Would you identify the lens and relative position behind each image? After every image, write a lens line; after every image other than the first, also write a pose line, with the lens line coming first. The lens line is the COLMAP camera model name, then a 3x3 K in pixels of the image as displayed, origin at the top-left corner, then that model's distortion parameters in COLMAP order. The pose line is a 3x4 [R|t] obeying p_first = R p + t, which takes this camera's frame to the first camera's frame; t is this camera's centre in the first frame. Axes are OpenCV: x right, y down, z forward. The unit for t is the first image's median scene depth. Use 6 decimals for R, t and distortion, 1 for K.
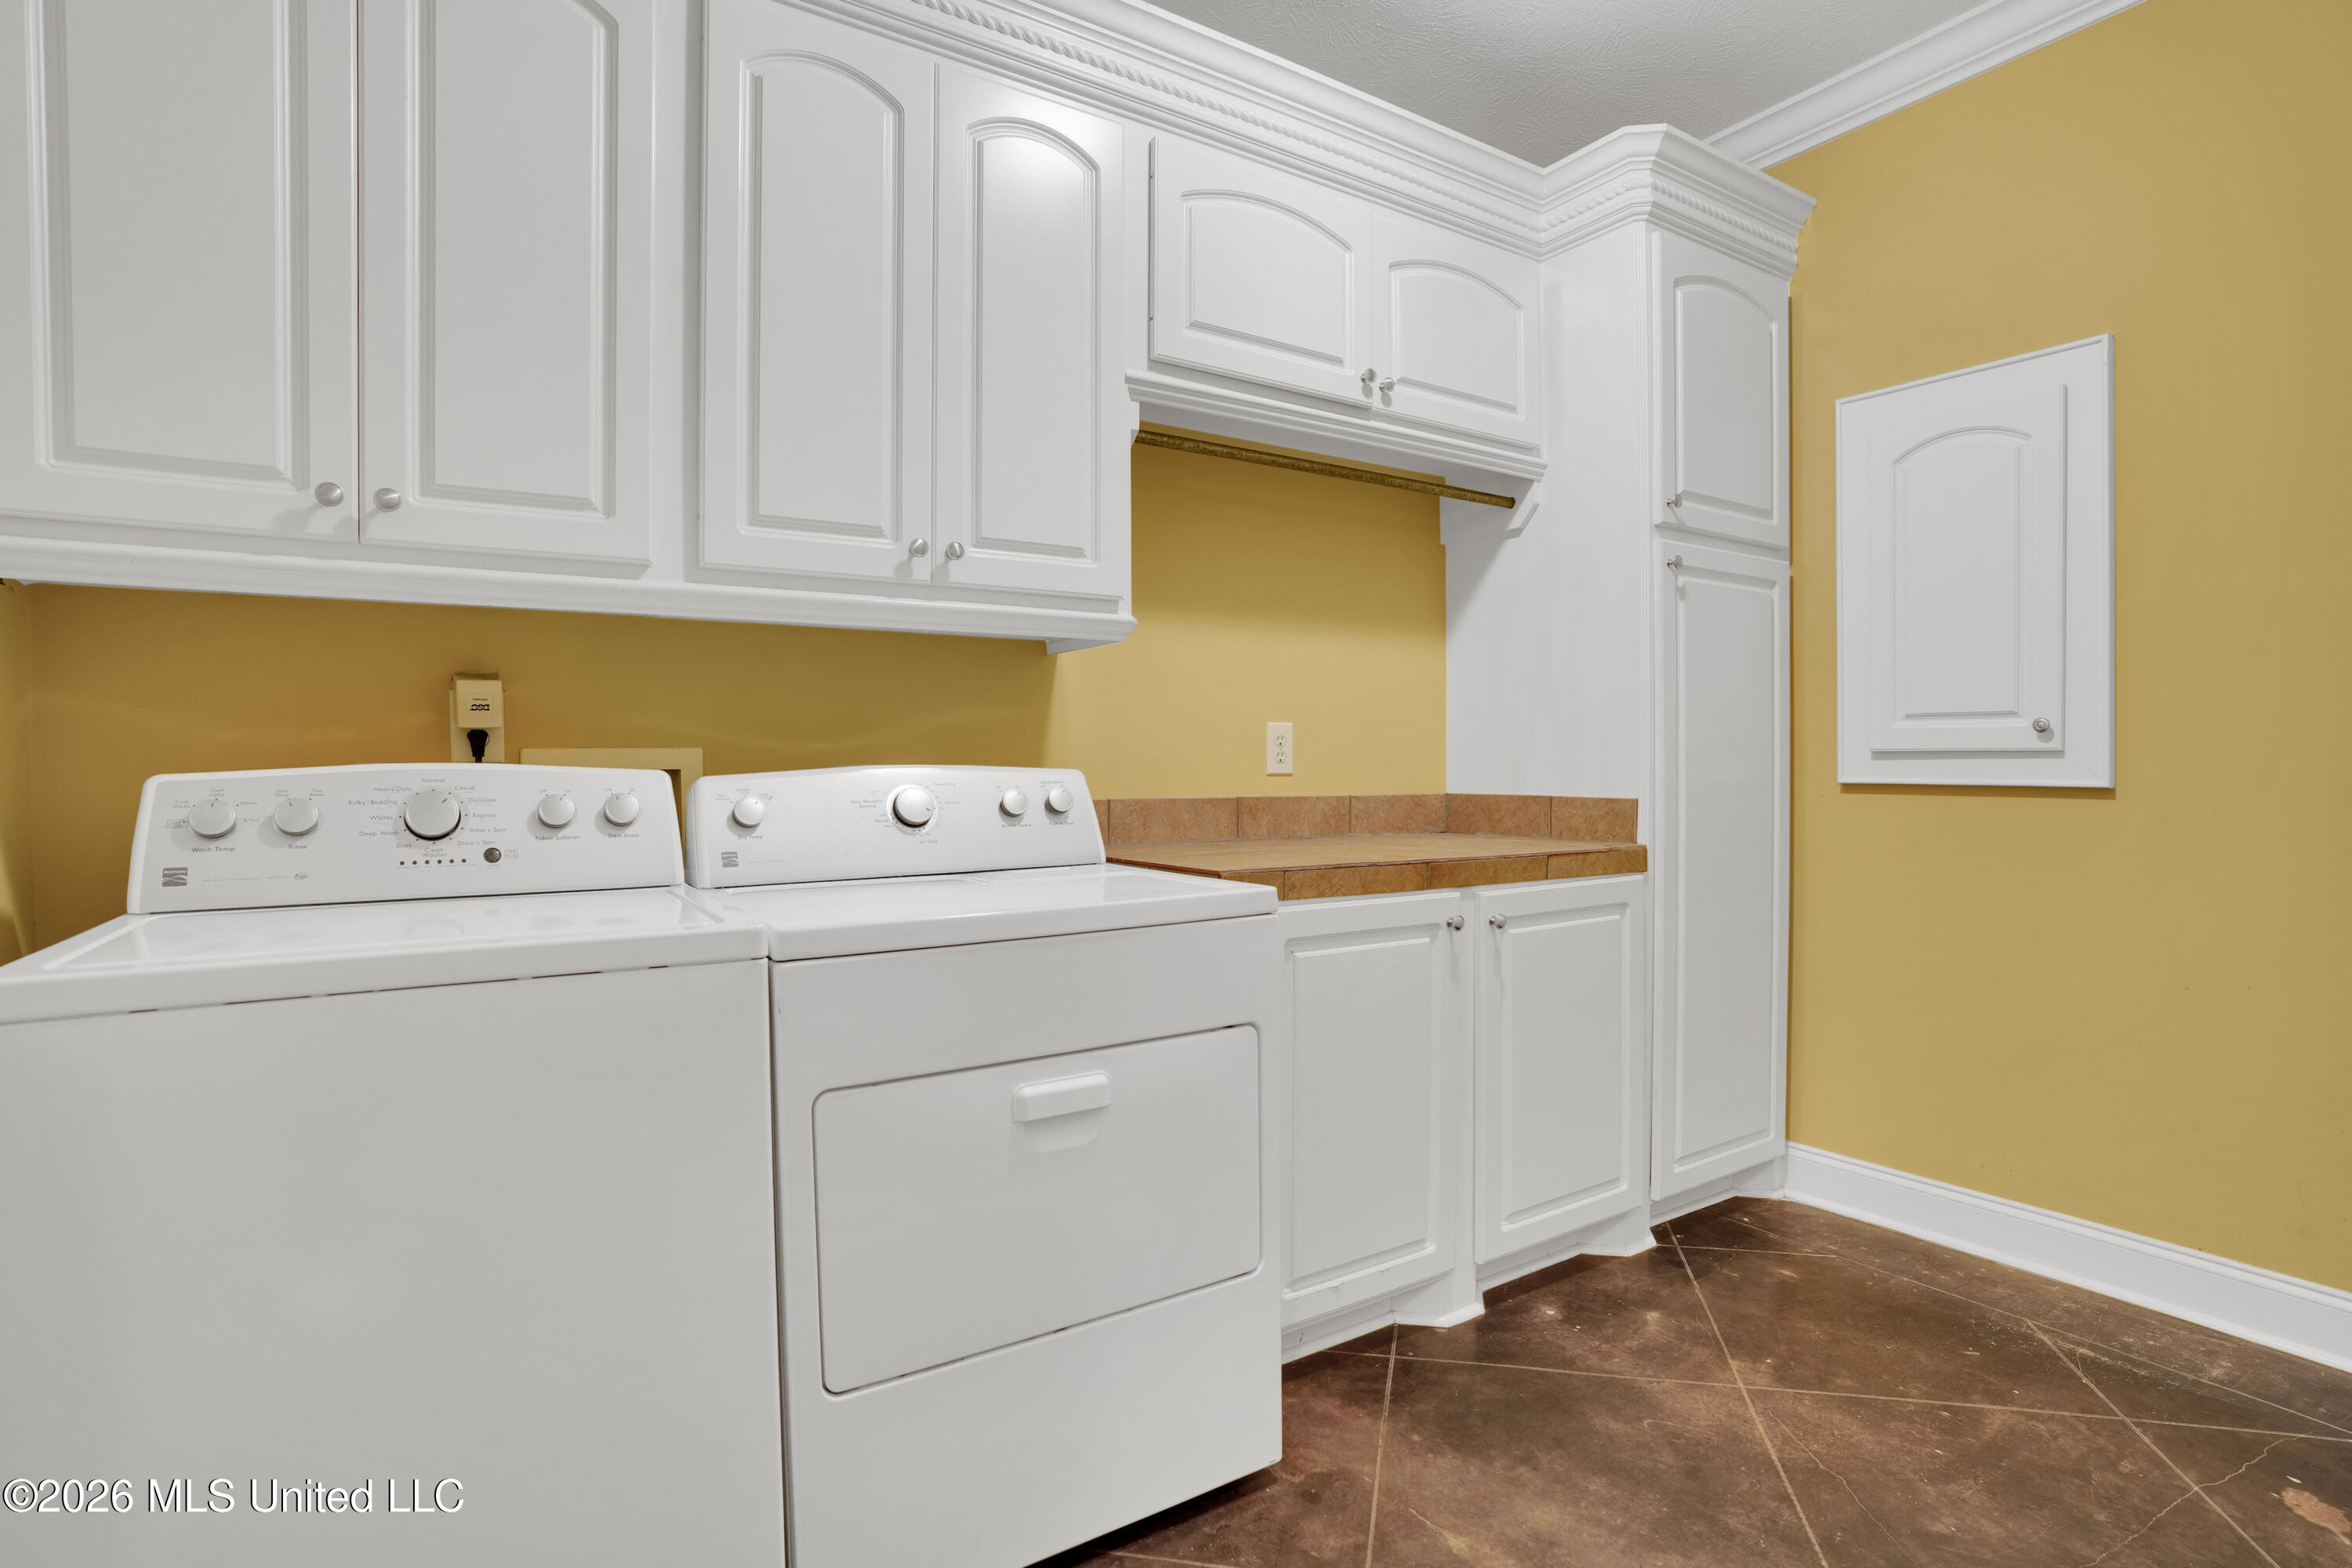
lens RADIAL K [[1190.6, 0, 1176.0], [0, 1190.6, 784.0], [0, 0, 1]] dist [-0.083743, 0.043874]
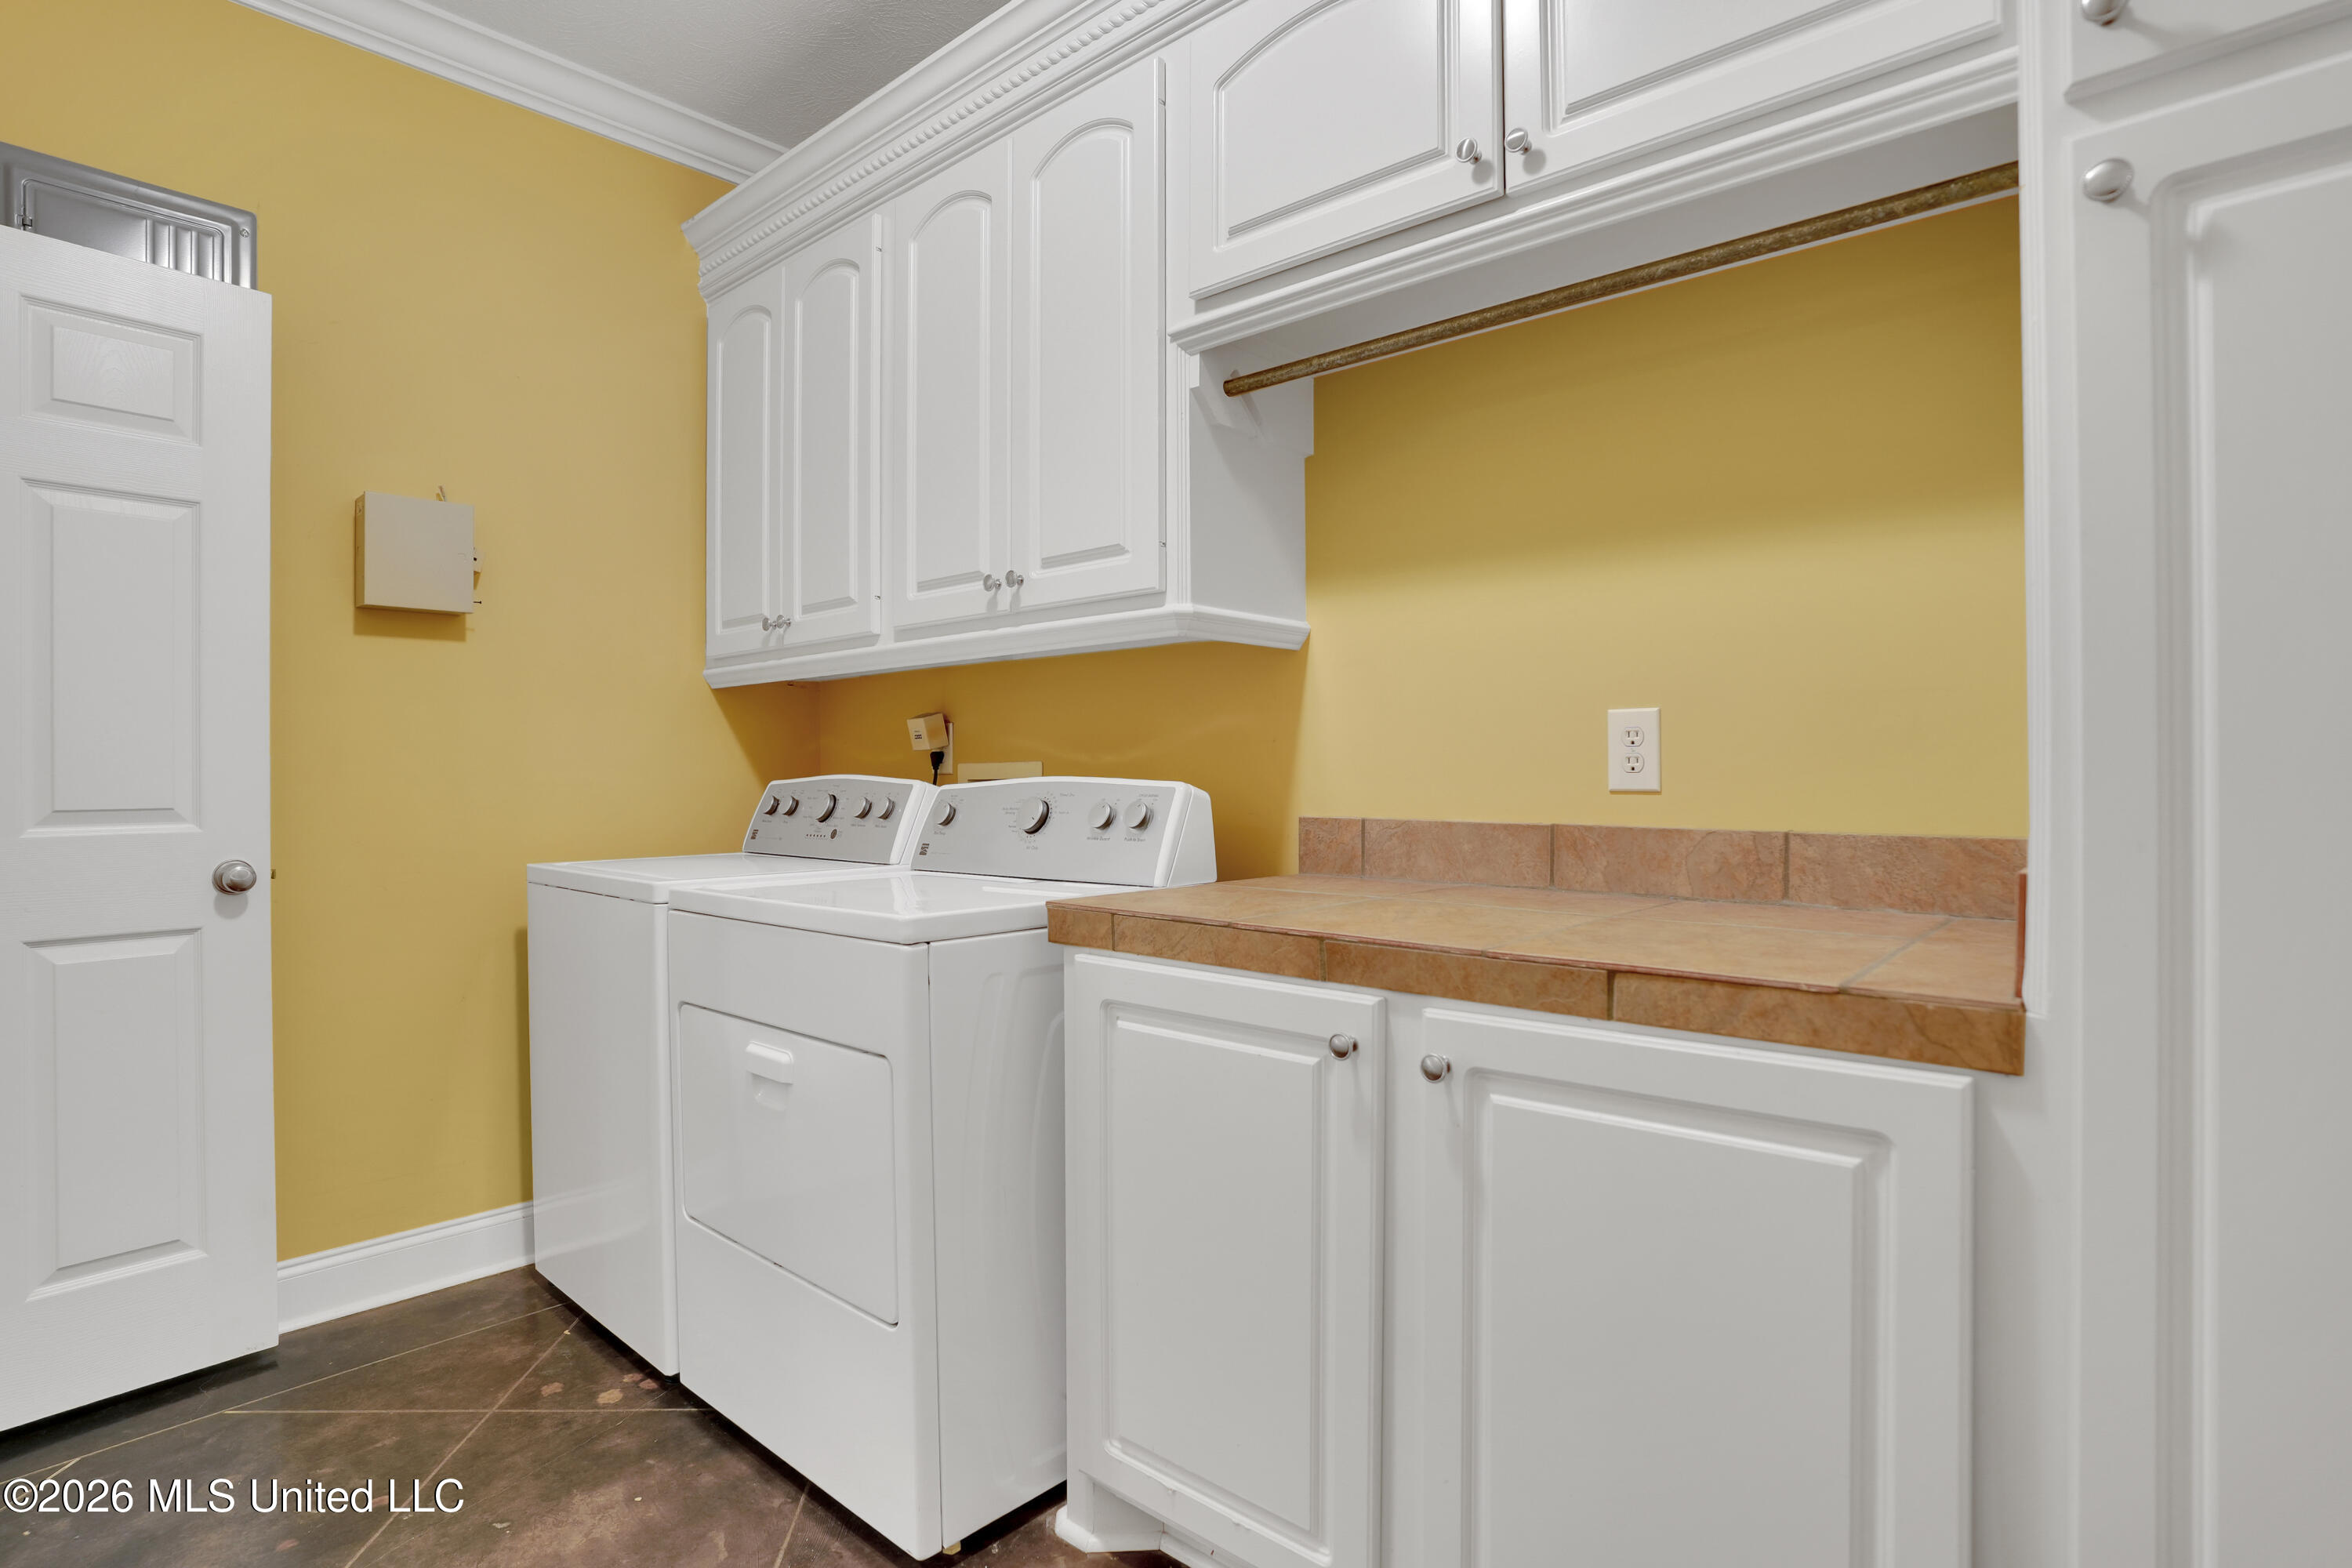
lens RADIAL K [[1190.6, 0, 1176.0], [0, 1190.6, 784.0], [0, 0, 1]] dist [-0.083743, 0.043874]
pose [[0.253939, 0.011212, -0.967155, 0.672484], [-0.011381, 0.999898, 0.008604, -0.015769], [0.967153, 0.008822, 0.254041, 0.652886]]
